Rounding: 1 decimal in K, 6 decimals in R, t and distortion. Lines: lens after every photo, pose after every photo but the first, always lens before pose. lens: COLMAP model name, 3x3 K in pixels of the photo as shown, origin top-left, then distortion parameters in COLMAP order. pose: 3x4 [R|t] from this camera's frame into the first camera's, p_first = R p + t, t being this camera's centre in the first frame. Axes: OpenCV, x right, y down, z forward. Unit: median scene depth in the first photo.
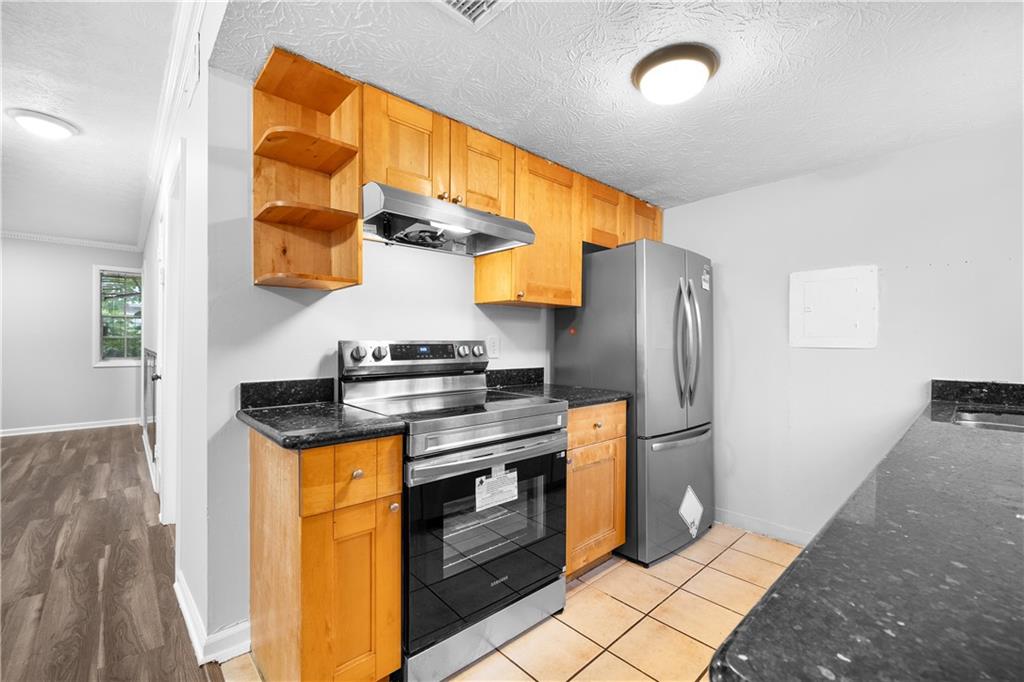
lens RADIAL K [[431.0, 0, 515.7], [0, 431.0, 343.2], [0, 0, 1]] dist [0.000190, -0.001158]
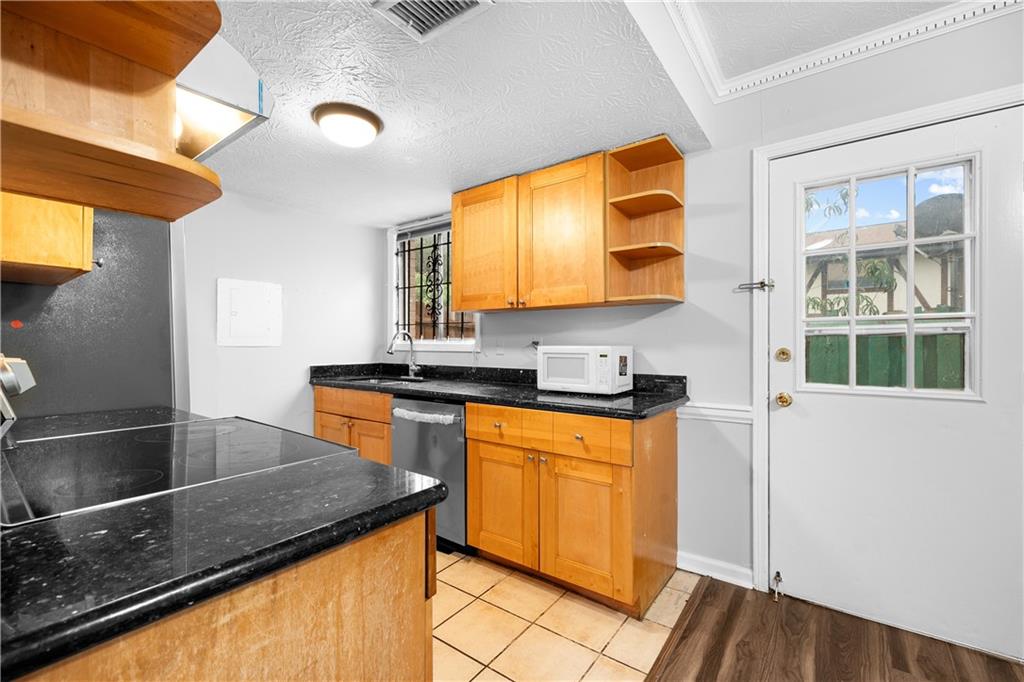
lens RADIAL K [[431.0, 0, 512.4], [0, 431.0, 343.7], [0, 0, 1]] dist [0.000190, -0.001158]
pose [[-0.182382, -0.007845, 0.983196, -0.633443], [0.000994, 0.999966, 0.008163, -0.006652], [-0.983227, 0.002466, -0.182369, 0.521864]]
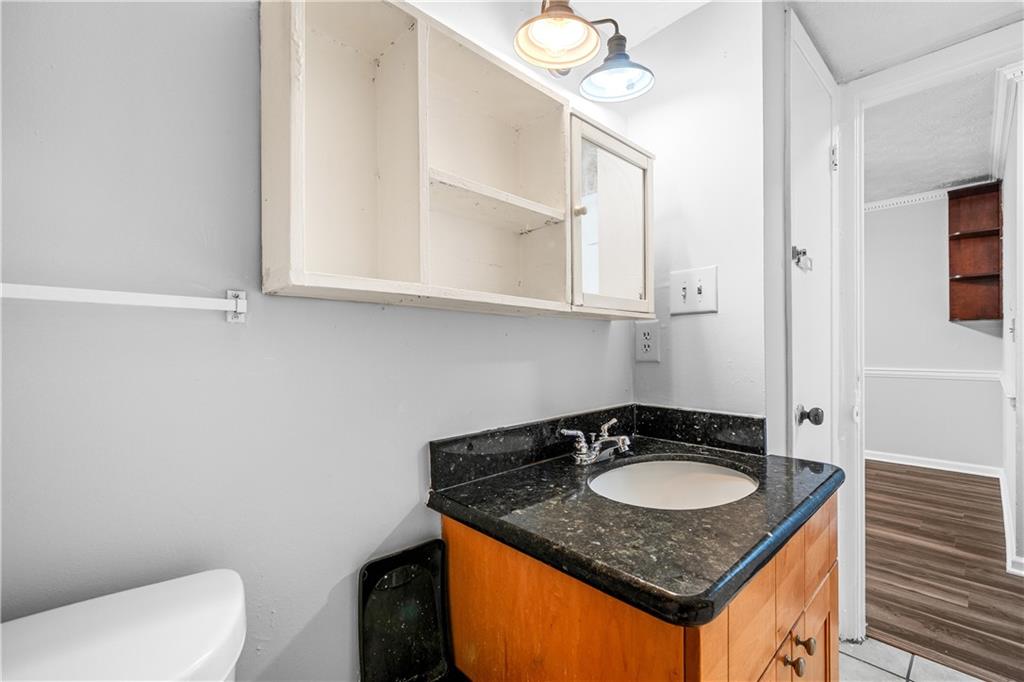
lens RADIAL K [[431.0, 0, 510.7], [0, 431.0, 341.3], [0, 0, 1]] dist [0.000190, -0.001158]
pose [[-0.999999, -0.001593, 0.000294, -0.122890], [-0.001594, 0.999992, -0.003717, 0.027627], [-0.000289, -0.003717, -0.999993, 1.636852]]
